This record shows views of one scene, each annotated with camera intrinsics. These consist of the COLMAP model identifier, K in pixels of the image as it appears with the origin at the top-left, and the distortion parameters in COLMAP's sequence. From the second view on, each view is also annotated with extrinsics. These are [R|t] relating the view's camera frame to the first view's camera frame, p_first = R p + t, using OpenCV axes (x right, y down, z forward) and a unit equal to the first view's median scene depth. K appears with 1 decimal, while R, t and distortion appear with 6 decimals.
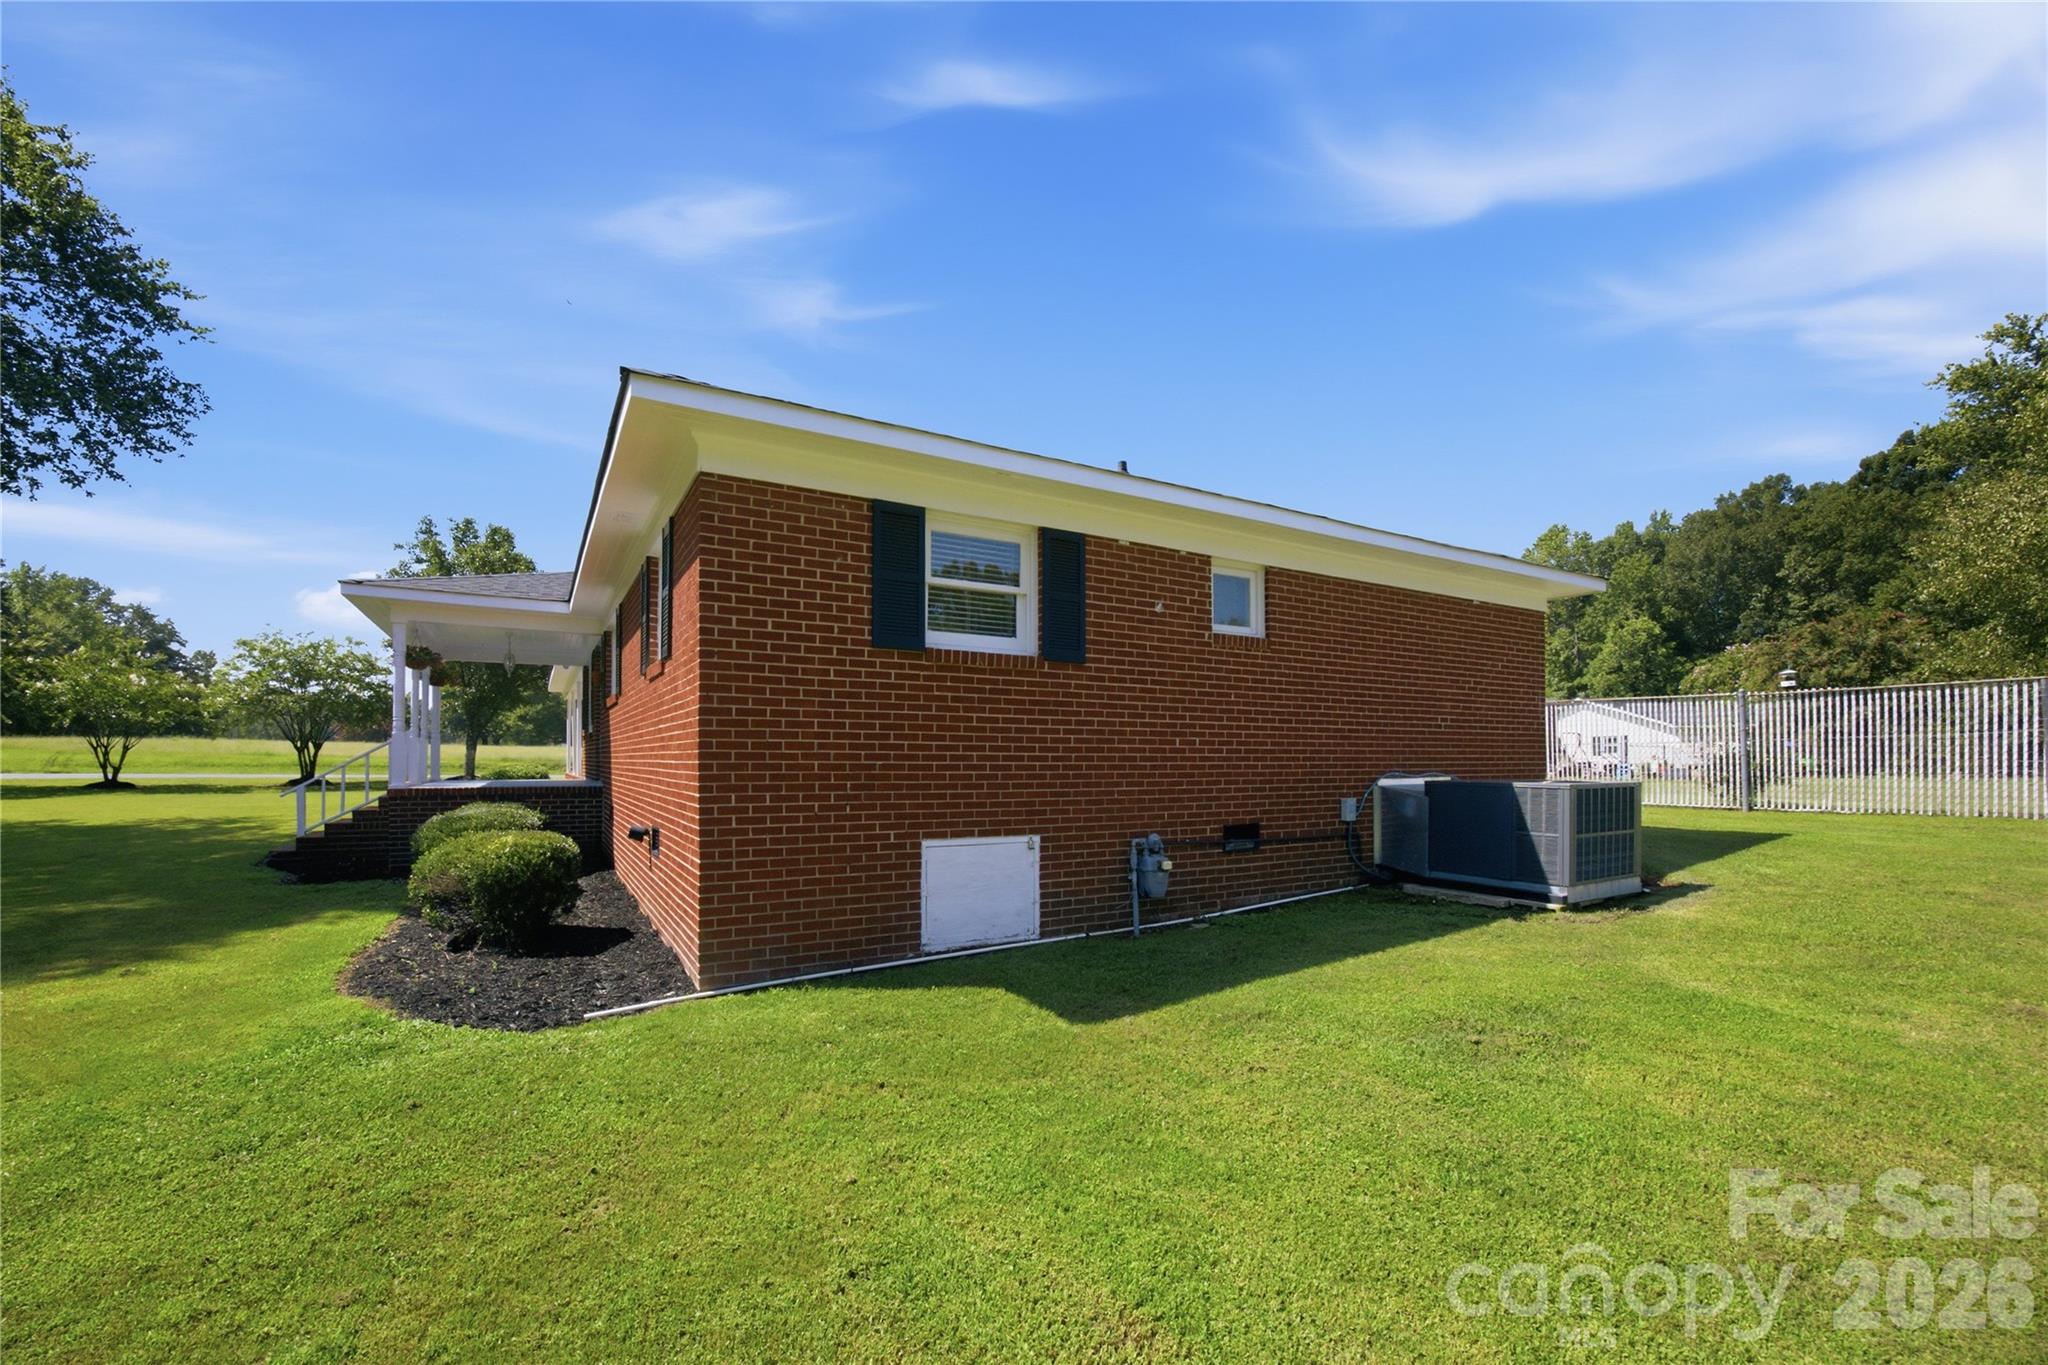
lens RADIAL K [[846.9, 0, 1076.2], [0, 846.9, 756.0], [0, 0, 1]] dist [-0.013716, 0.000171]
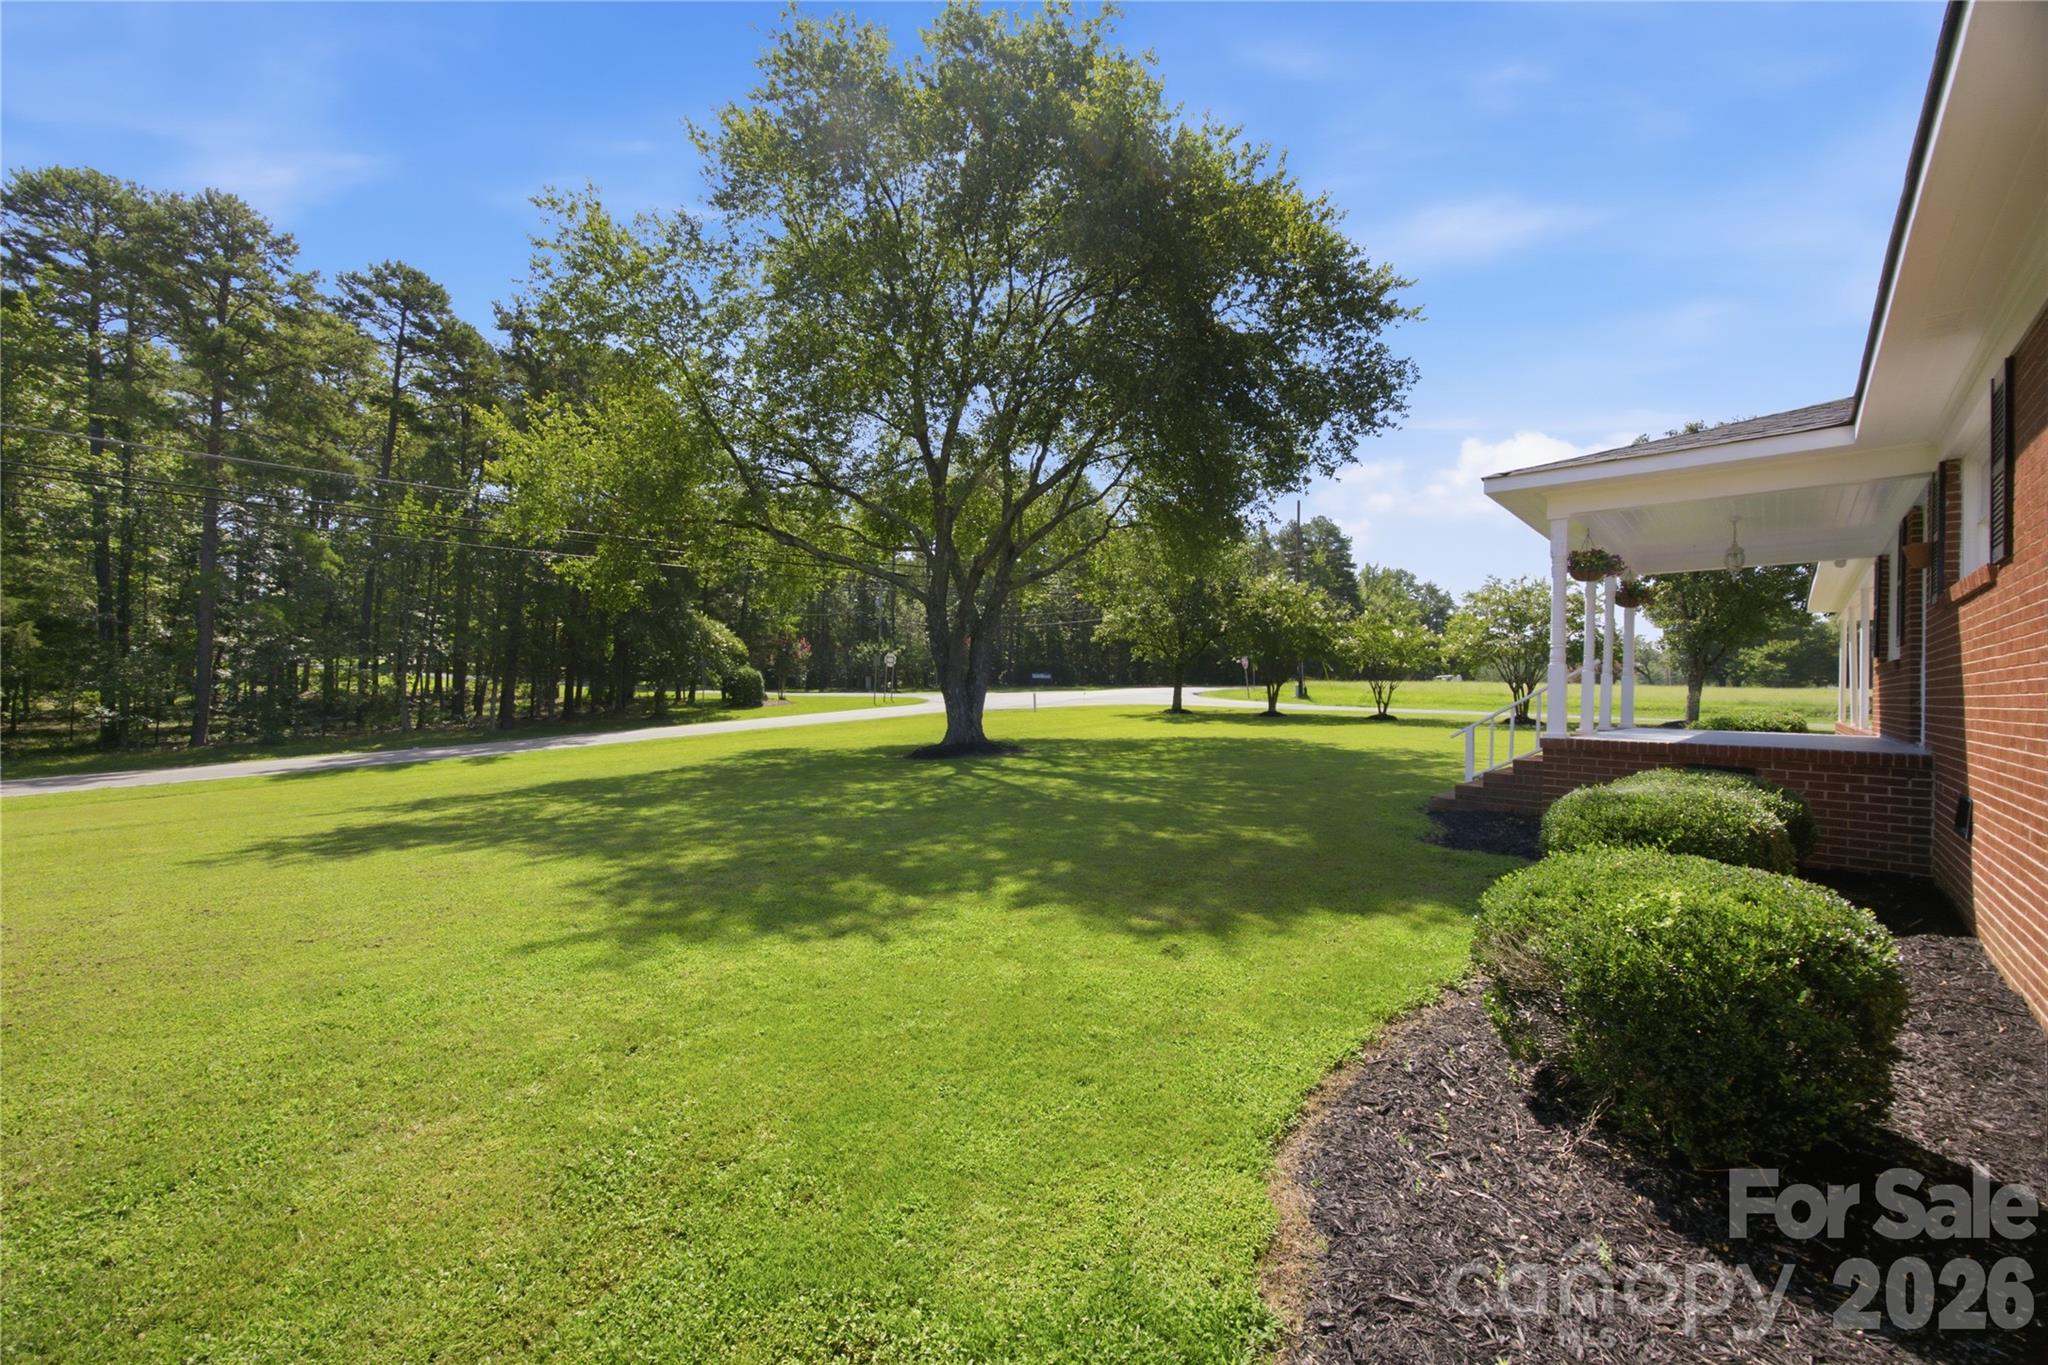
lens RADIAL K [[779.7, 0, 968.9], [0, 779.7, 669.8], [0, 0, 1]] dist [-0.002194, -0.000008]
pose [[0.182513, -0.015813, -0.983076, -0.350144], [-0.022569, 0.999540, -0.020268, 0.003481], [0.982944, 0.025887, 0.182072, 0.570689]]
